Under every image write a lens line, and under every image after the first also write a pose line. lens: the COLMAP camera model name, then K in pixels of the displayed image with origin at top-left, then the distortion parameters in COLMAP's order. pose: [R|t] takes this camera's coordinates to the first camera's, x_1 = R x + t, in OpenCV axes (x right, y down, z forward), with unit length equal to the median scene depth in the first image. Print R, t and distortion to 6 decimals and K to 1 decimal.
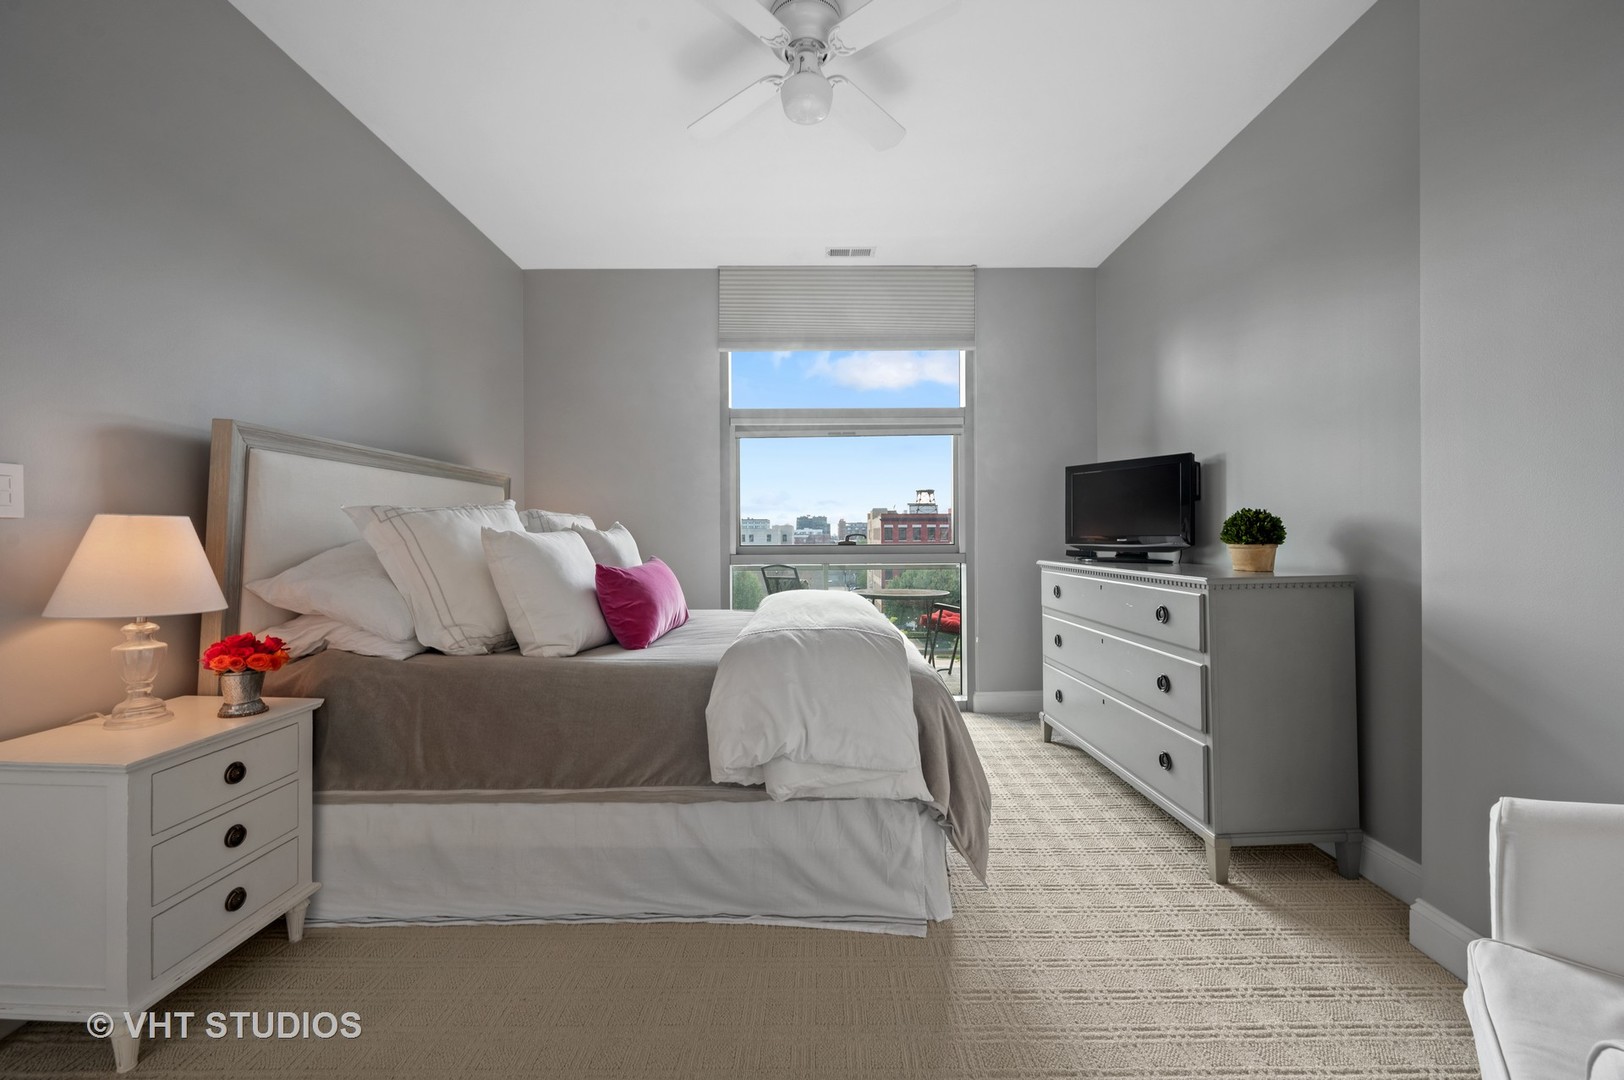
lens RADIAL K [[643.6, 0, 812.7], [0, 643.6, 535.8], [0, 0, 1]] dist [-0.001700, -0.000200]
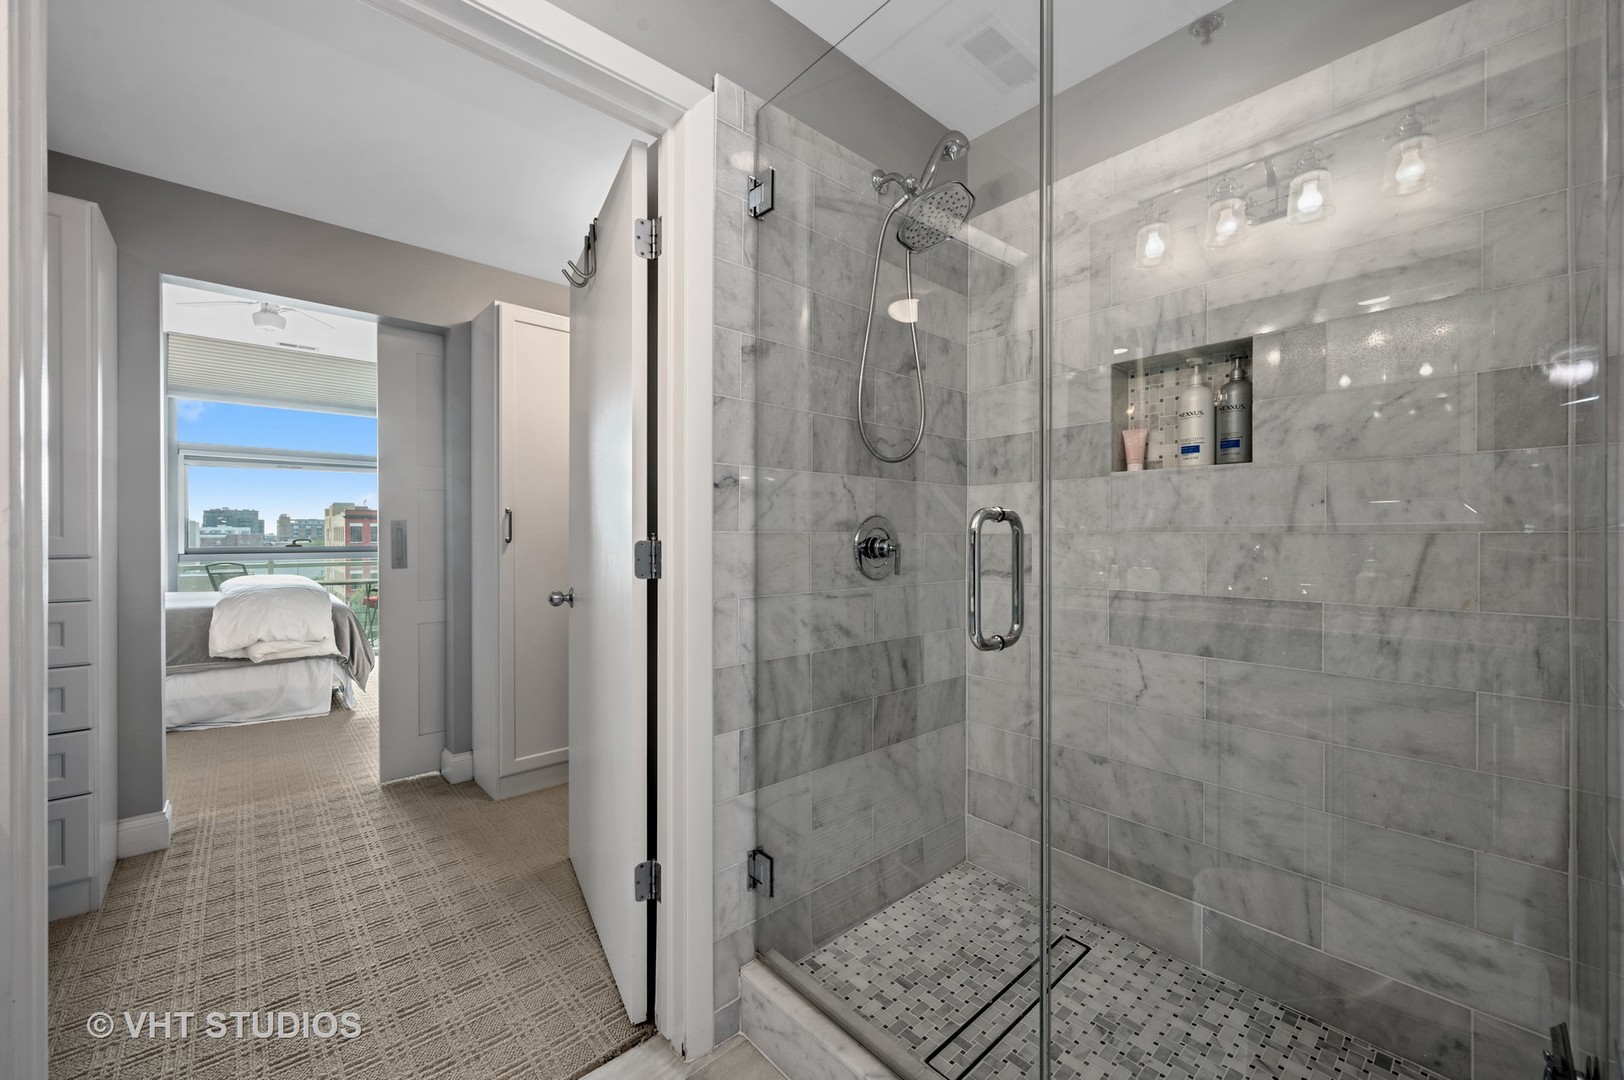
lens RADIAL K [[643.6, 0, 812.7], [0, 643.6, 535.8], [0, 0, 1]] dist [-0.001700, -0.000200]
pose [[0.742672, 0.004088, 0.669643, -0.045988], [-0.003226, 0.999992, -0.002528, -0.009256], [-0.669648, -0.000283, 0.742679, -0.810212]]
